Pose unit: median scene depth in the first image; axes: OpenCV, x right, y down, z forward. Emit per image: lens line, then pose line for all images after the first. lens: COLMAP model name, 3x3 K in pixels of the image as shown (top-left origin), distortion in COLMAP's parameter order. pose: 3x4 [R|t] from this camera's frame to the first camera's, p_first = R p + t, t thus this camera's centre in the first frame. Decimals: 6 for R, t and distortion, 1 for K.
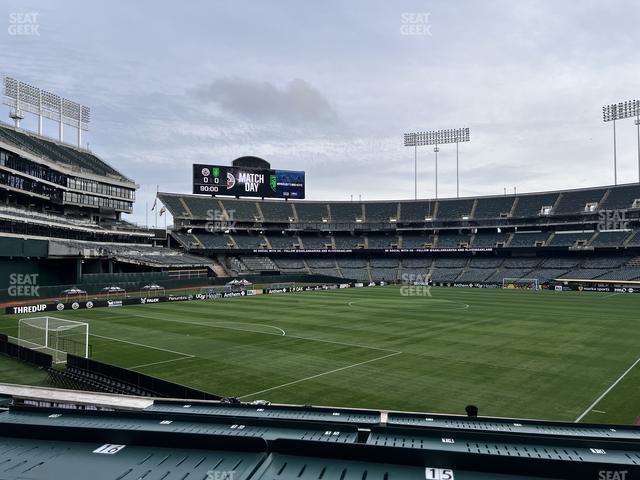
lens RADIAL K [[470.6, 0, 313.6], [0, 470.6, 253.2], [0, 0, 1]] dist [0.077313, -0.108650]
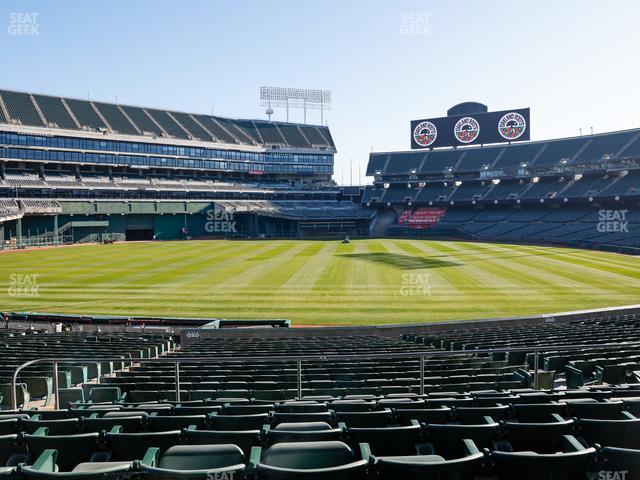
lens RADIAL K [[486.7, 0, 320.0], [0, 486.7, 240.0], [0, 0, 1]] dist [-0.118479, 0.094800]
pose [[0.601236, 0.039129, -0.798113, 0.577370], [0.021291, 0.997661, 0.064951, 0.001125], [0.798788, -0.056043, 0.598996, 0.223216]]
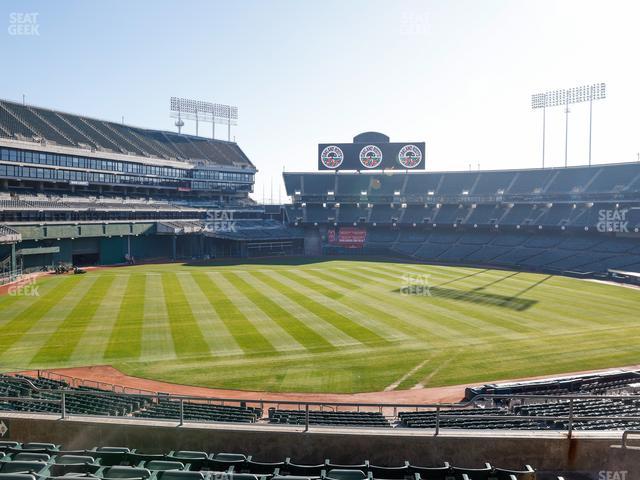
lens RADIAL K [[486.7, 0, 320.0], [0, 486.7, 240.0], [0, 0, 1]] dist [-0.118479, 0.094800]
pose [[0.868928, 0.035927, -0.493633, 0.387269], [-0.001243, 0.997517, 0.070412, -0.049422], [0.494937, -0.060570, 0.866815, -0.011181]]
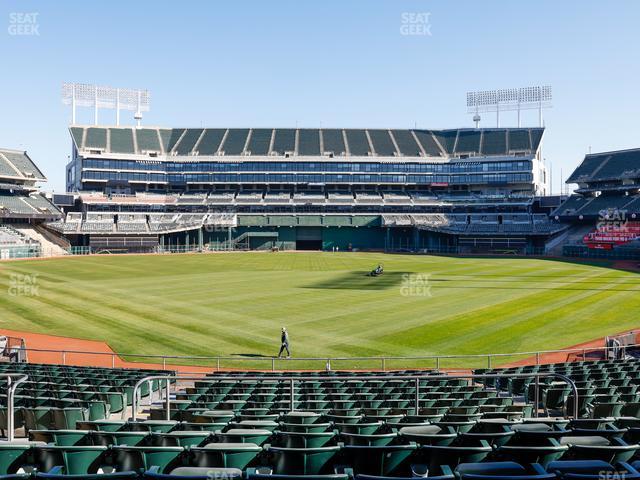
lens RADIAL K [[486.7, 0, 320.0], [0, 486.7, 240.0], [0, 0, 1]] dist [-0.118479, 0.094800]
pose [[-0.036165, 0.026850, -0.998985, 0.671500], [0.015286, 0.999537, 0.026311, 0.005996], [0.999229, -0.014319, -0.036558, 0.562529]]
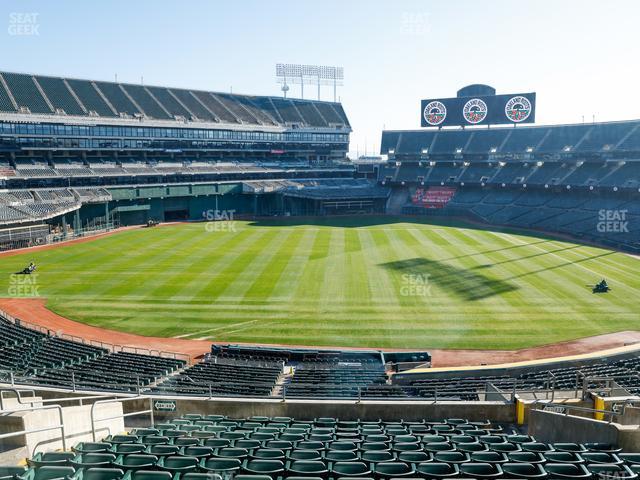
lens RADIAL K [[486.7, 0, 320.0], [0, 486.7, 240.0], [0, 0, 1]] dist [-0.118479, 0.094800]
pose [[0.625692, 0.118512, -0.771015, 0.589846], [0.017021, 0.986083, 0.165382, -0.066806], [0.779884, -0.116601, 0.614967, 0.112672]]
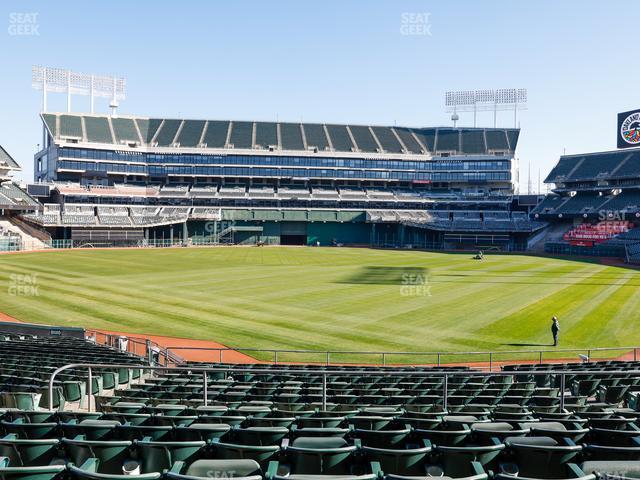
lens RADIAL K [[486.7, 0, 320.0], [0, 486.7, 240.0], [0, 0, 1]] dist [-0.118479, 0.094800]
pose [[0.058055, 0.037925, -0.997593, 0.669960], [0.003340, 0.999265, 0.038183, 0.004607], [0.998308, -0.005549, 0.057886, 0.496825]]
